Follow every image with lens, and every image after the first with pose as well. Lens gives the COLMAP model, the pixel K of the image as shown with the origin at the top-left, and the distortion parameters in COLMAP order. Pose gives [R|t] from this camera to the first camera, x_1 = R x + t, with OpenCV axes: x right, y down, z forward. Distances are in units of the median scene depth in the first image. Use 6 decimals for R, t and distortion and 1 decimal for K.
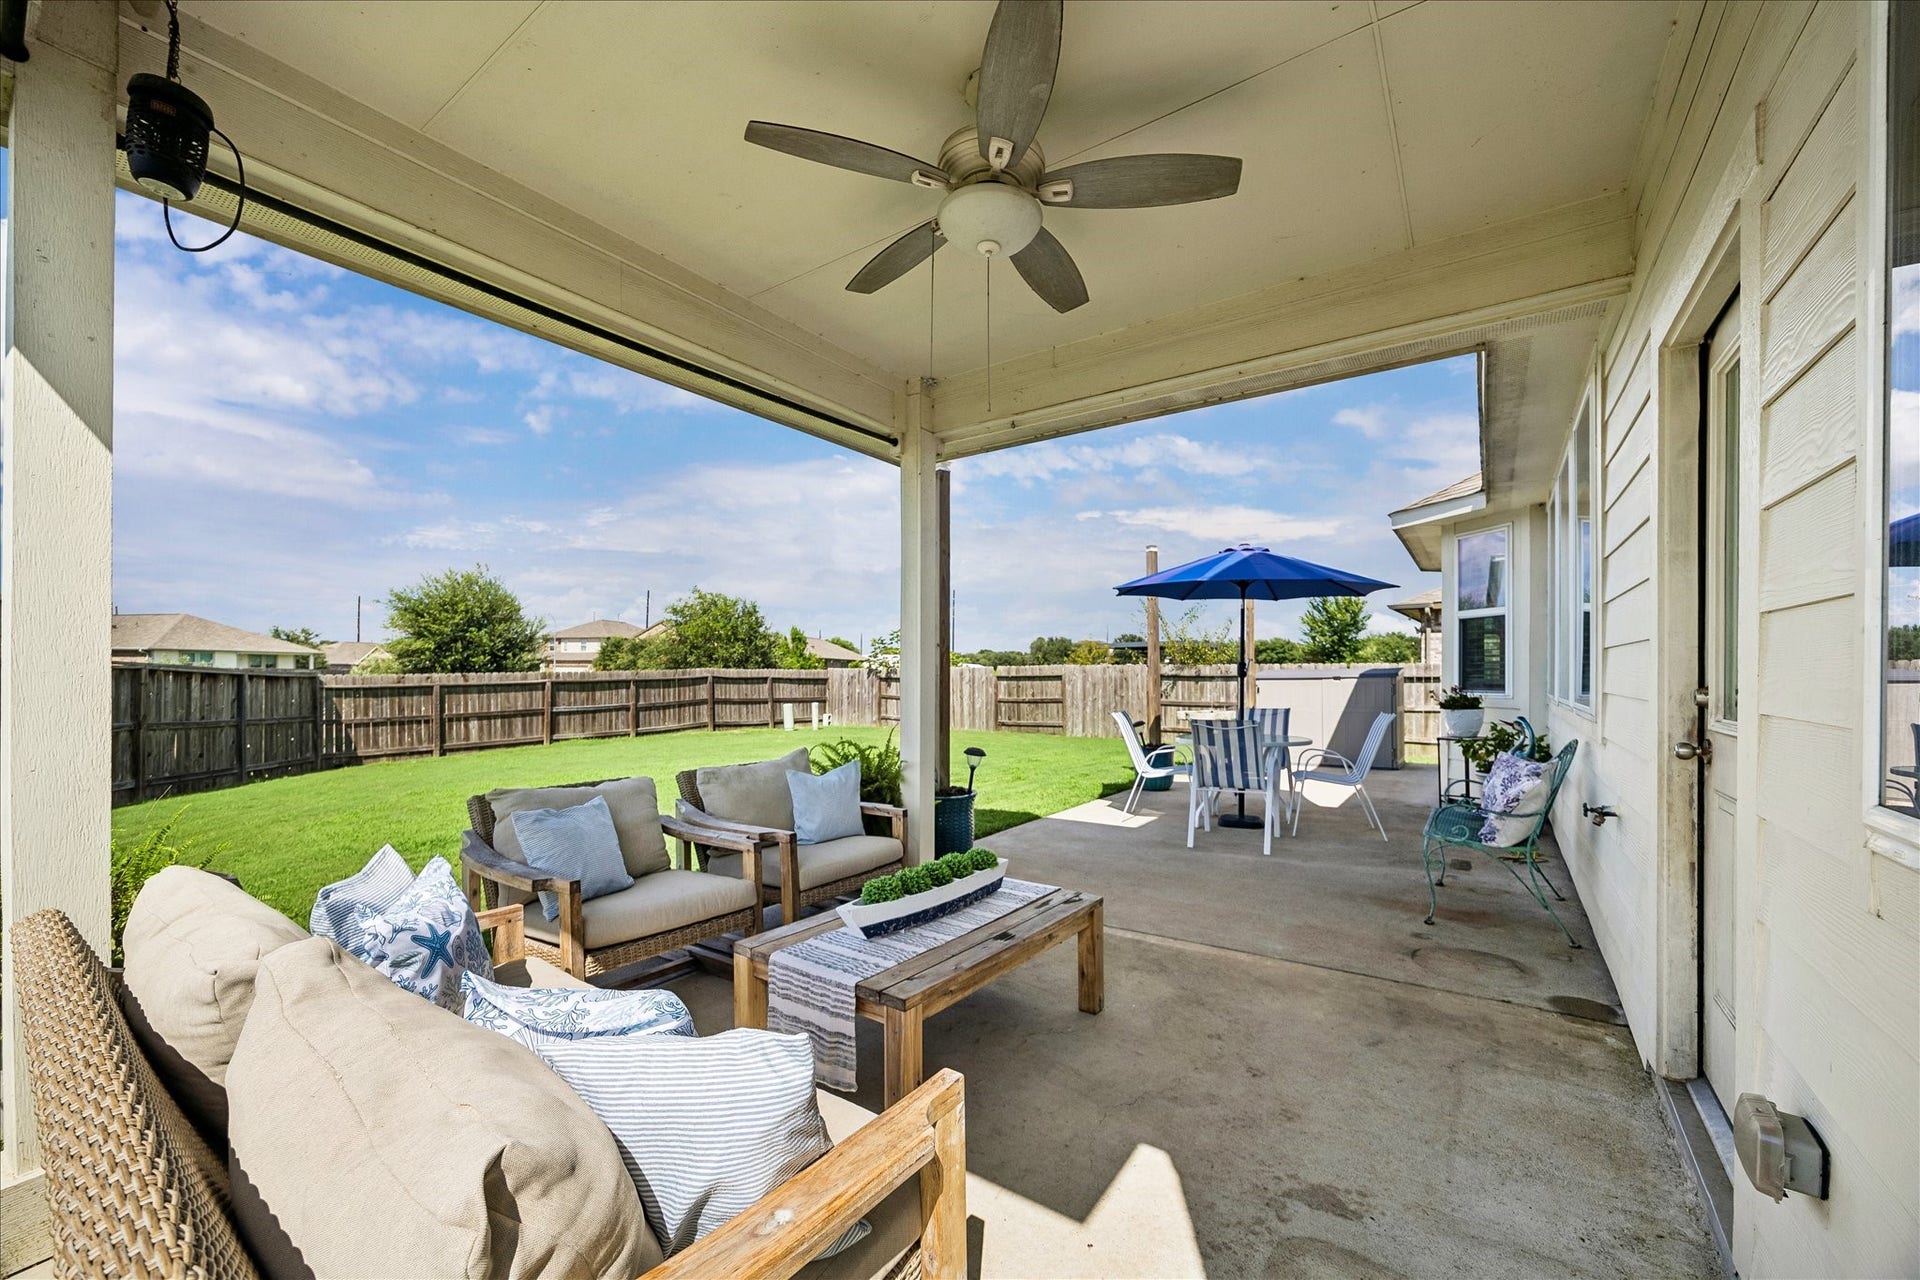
lens RADIAL K [[741.0, 0, 954.1], [0, 741.0, 677.8], [0, 0, 1]] dist [0.013616, 0.000118]
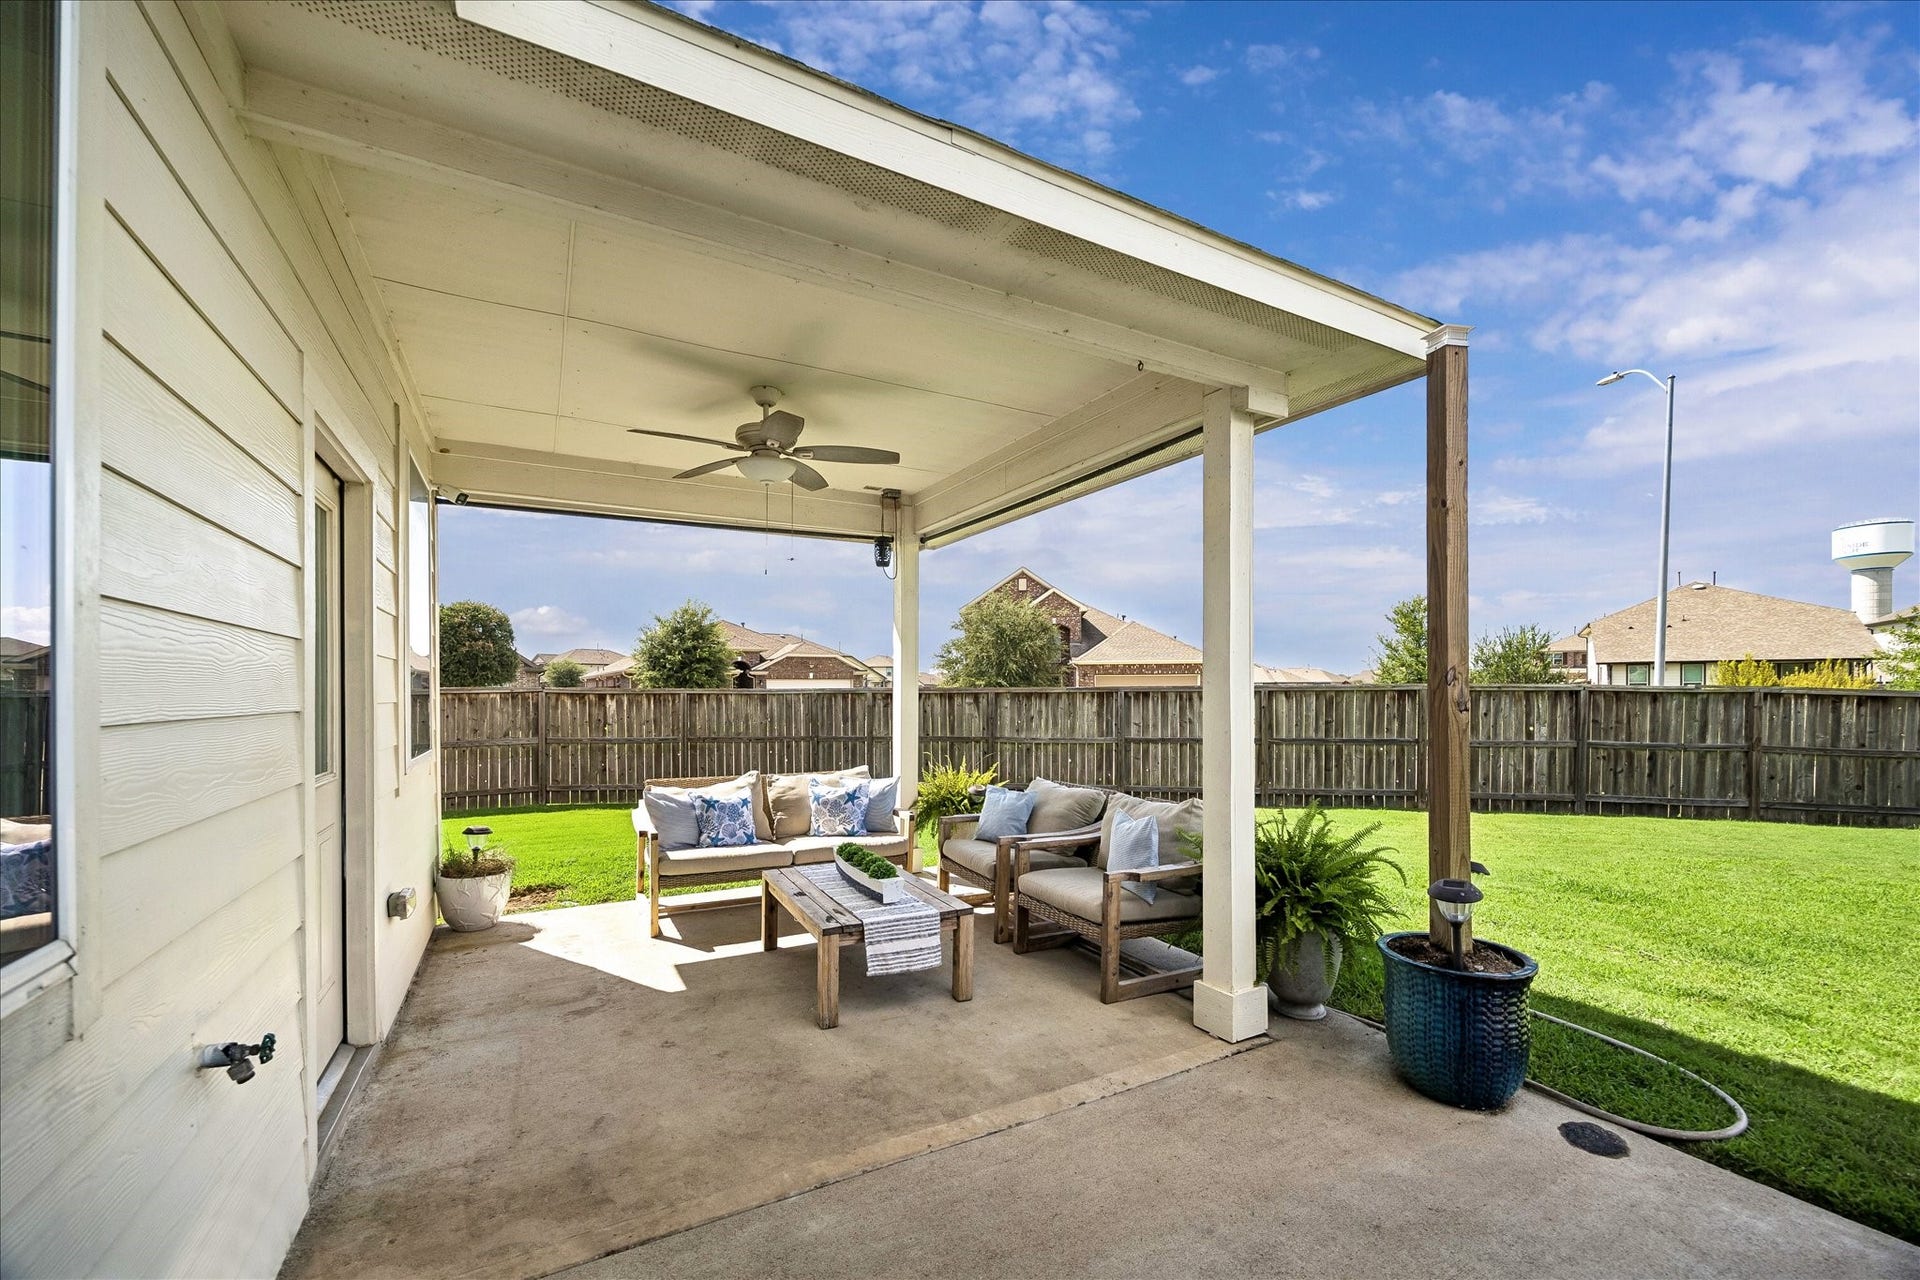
lens RADIAL K [[741.0, 0, 954.1], [0, 741.0, 677.8], [0, 0, 1]] dist [0.013616, 0.000118]
pose [[-0.425798, -0.013147, -0.904723, 0.204559], [-0.000366, 0.999897, -0.014358, -0.011124], [0.904818, -0.005782, -0.425759, 0.300422]]
